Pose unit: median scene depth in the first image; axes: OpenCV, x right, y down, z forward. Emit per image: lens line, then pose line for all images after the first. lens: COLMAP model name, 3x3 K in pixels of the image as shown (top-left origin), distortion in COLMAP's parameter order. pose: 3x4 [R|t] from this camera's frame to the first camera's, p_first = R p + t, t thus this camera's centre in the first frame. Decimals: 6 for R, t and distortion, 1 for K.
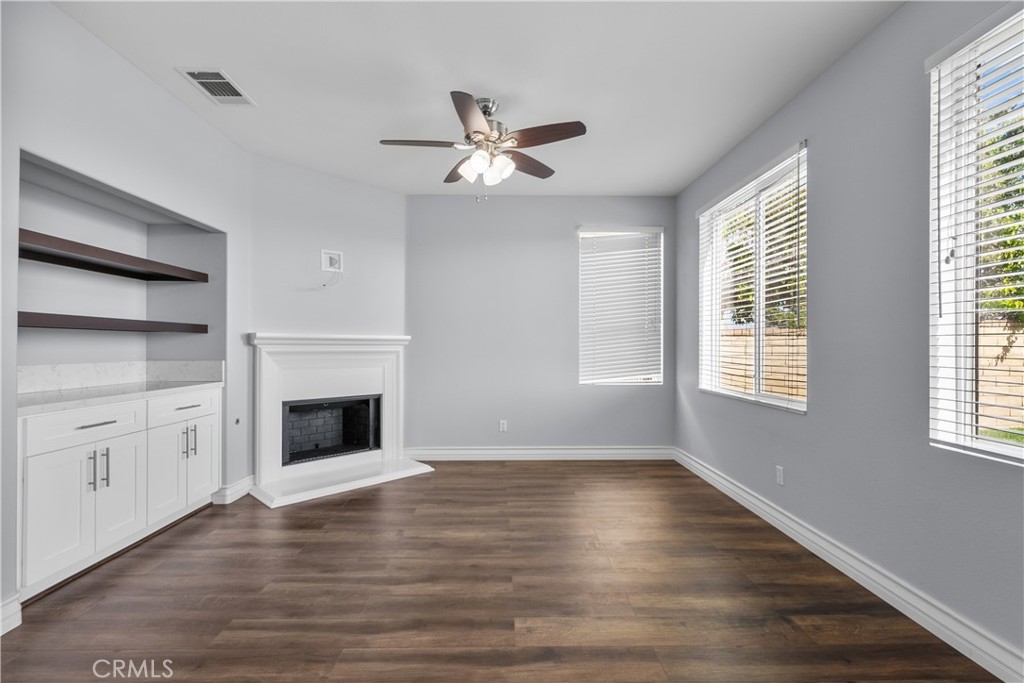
lens RADIAL K [[464.4, 0, 510.2], [0, 464.4, 348.9], [0, 0, 1]] dist [-0.002285, -0.000476]
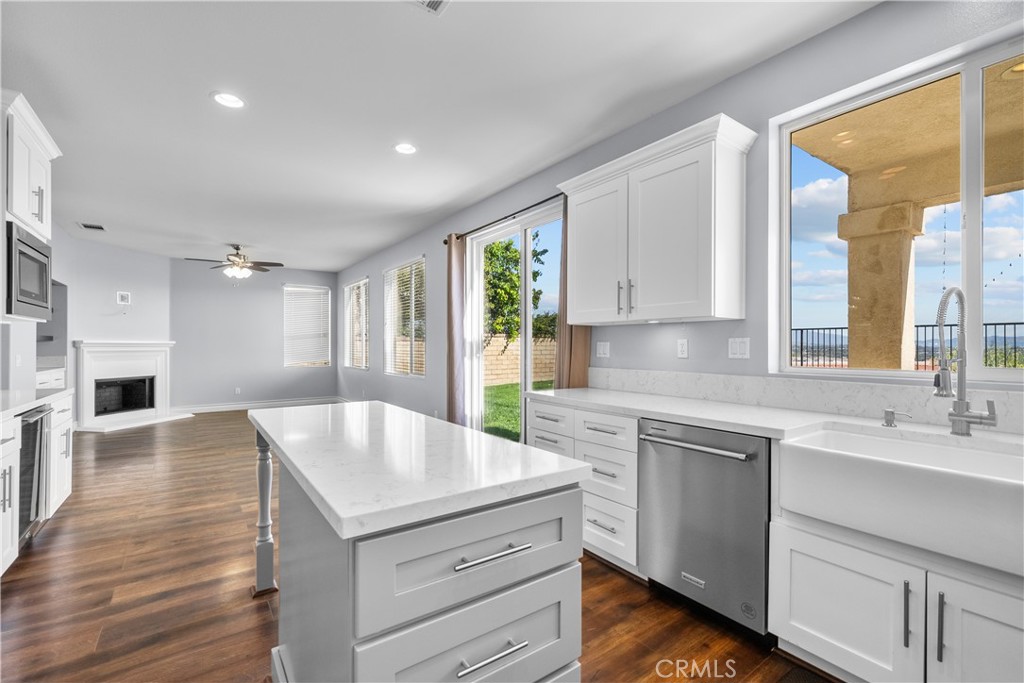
lens RADIAL K [[449.3, 0, 511.9], [0, 449.3, 345.9], [0, 0, 1]] dist [-0.000150, -0.000011]
pose [[0.827725, -0.002726, 0.561127, -0.148010], [0.005078, 0.999984, -0.002633, -0.001200], [-0.561110, 0.005029, 0.827726, -1.381683]]
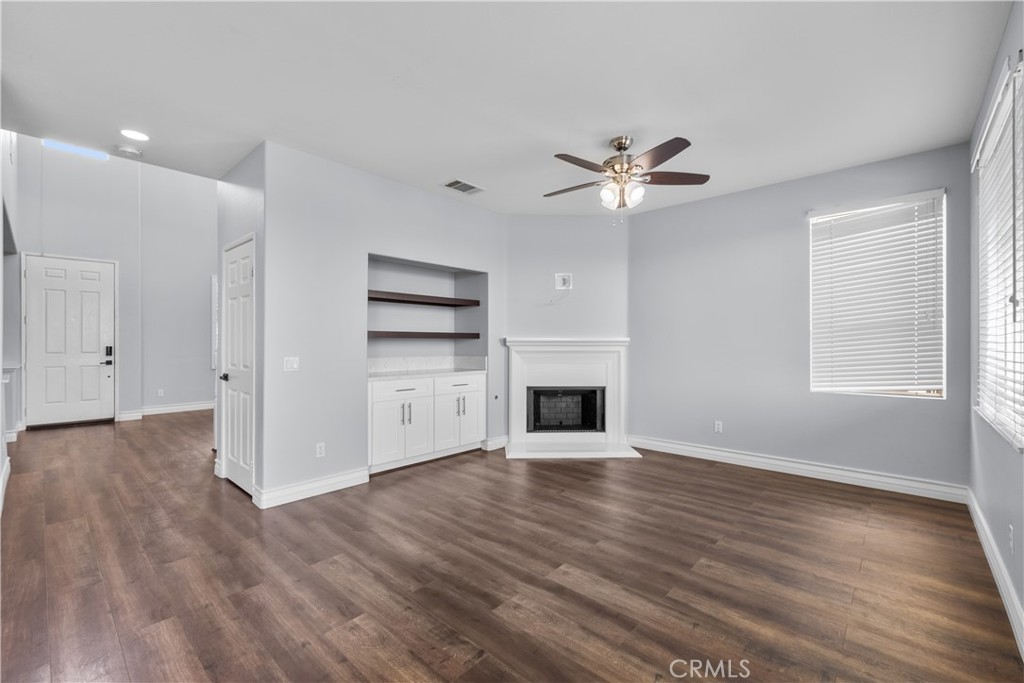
lens RADIAL K [[436.9, 0, 510.2], [0, 436.9, 344.6], [0, 0, 1]] dist [-0.002864, -0.000331]
pose [[0.721514, 0.000658, -0.692399, 0.413774], [-0.003249, 0.999992, -0.002435, -0.010073], [0.692392, 0.004007, 0.721510, 0.014768]]
